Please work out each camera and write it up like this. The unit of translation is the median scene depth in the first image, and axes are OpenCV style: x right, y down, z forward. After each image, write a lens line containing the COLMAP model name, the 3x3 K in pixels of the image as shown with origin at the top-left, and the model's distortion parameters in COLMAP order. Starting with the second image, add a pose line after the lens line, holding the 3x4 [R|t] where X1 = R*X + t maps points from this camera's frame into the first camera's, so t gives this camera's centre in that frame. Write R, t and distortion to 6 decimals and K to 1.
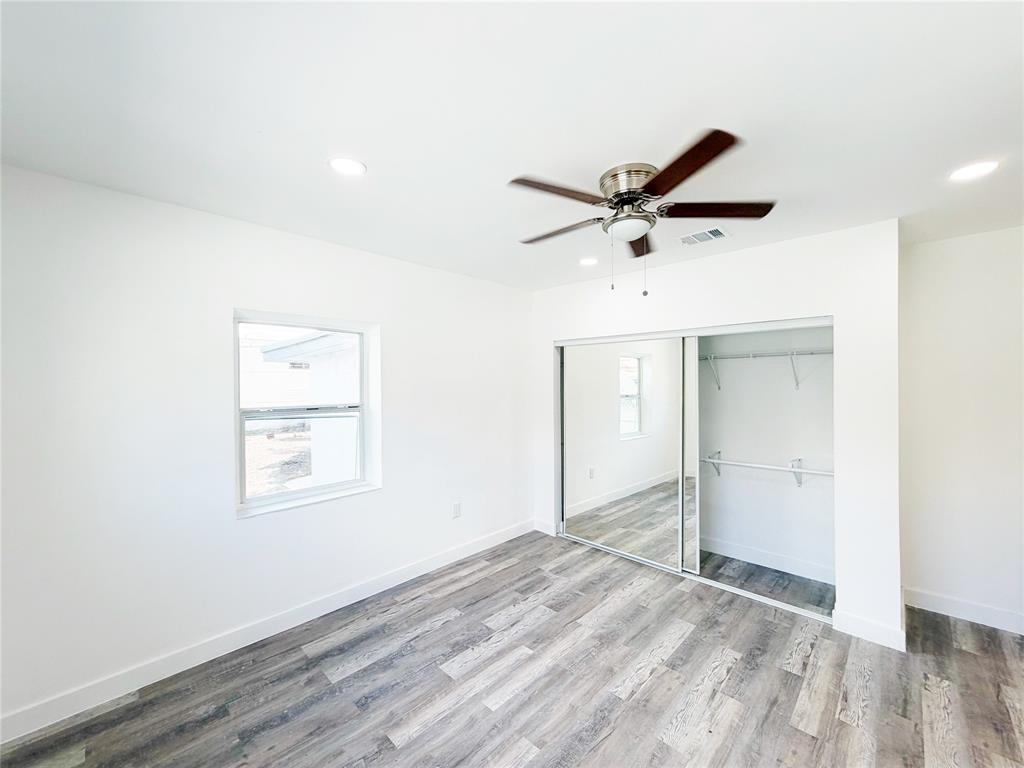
lens RADIAL K [[408.4, 0, 517.1], [0, 408.4, 386.0], [0, 0, 1]] dist [0.000454, 0.000319]
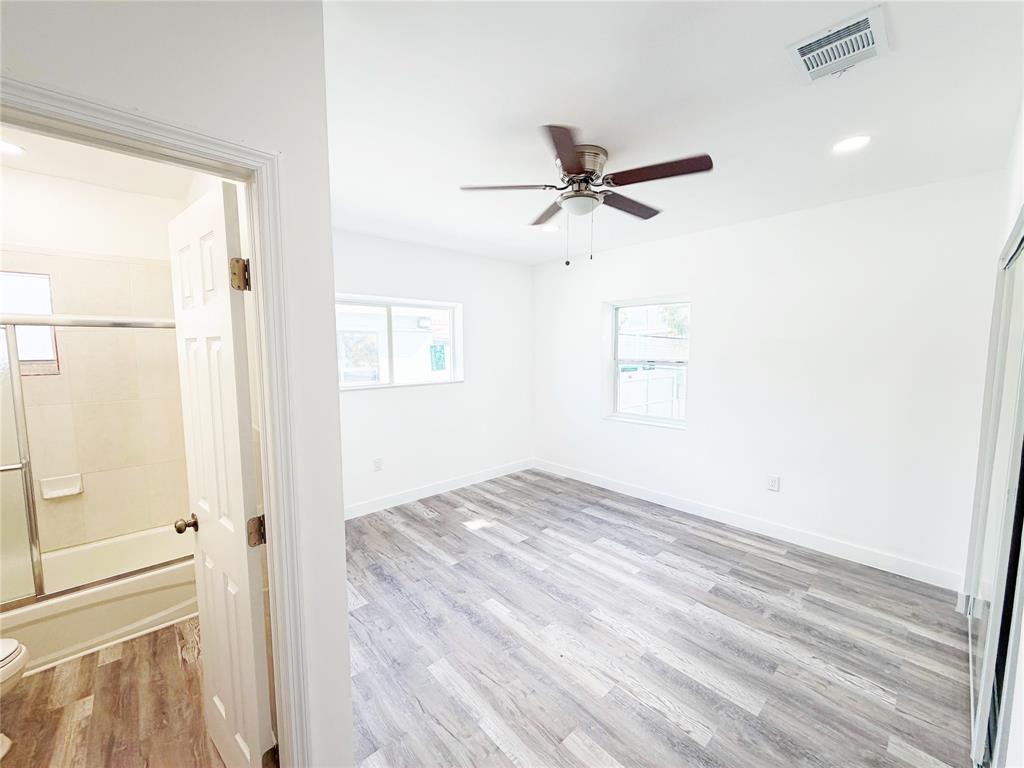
lens RADIAL K [[408.4, 0, 509.5], [0, 408.4, 384.2], [0, 0, 1]] dist [0.000454, 0.000319]
pose [[-0.064384, 0.093234, -0.993560, 1.183203], [-0.005082, 0.995583, 0.093753, 0.002578], [0.997912, 0.011085, -0.063626, 0.716076]]
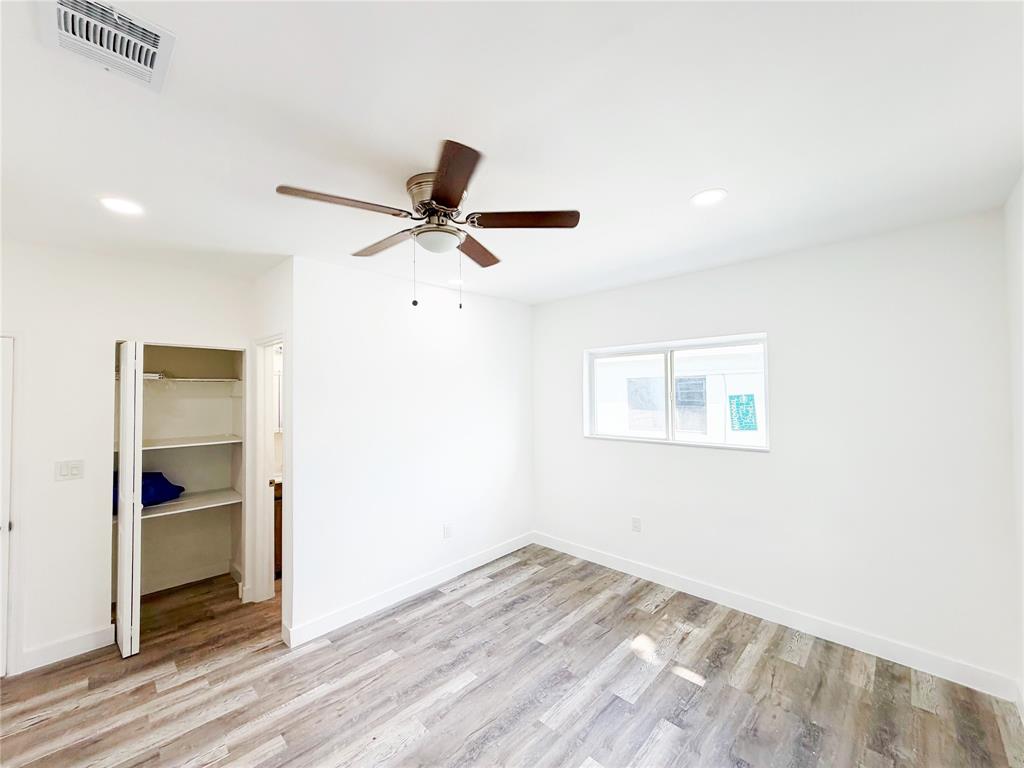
lens RADIAL K [[408.4, 0, 514.4], [0, 408.4, 385.5], [0, 0, 1]] dist [0.000454, 0.000319]
pose [[-0.999897, 0.014286, 0.001170, 0.080447], [0.014276, 0.999869, -0.007674, -0.029008], [-0.001280, -0.007657, -0.999970, 1.590291]]
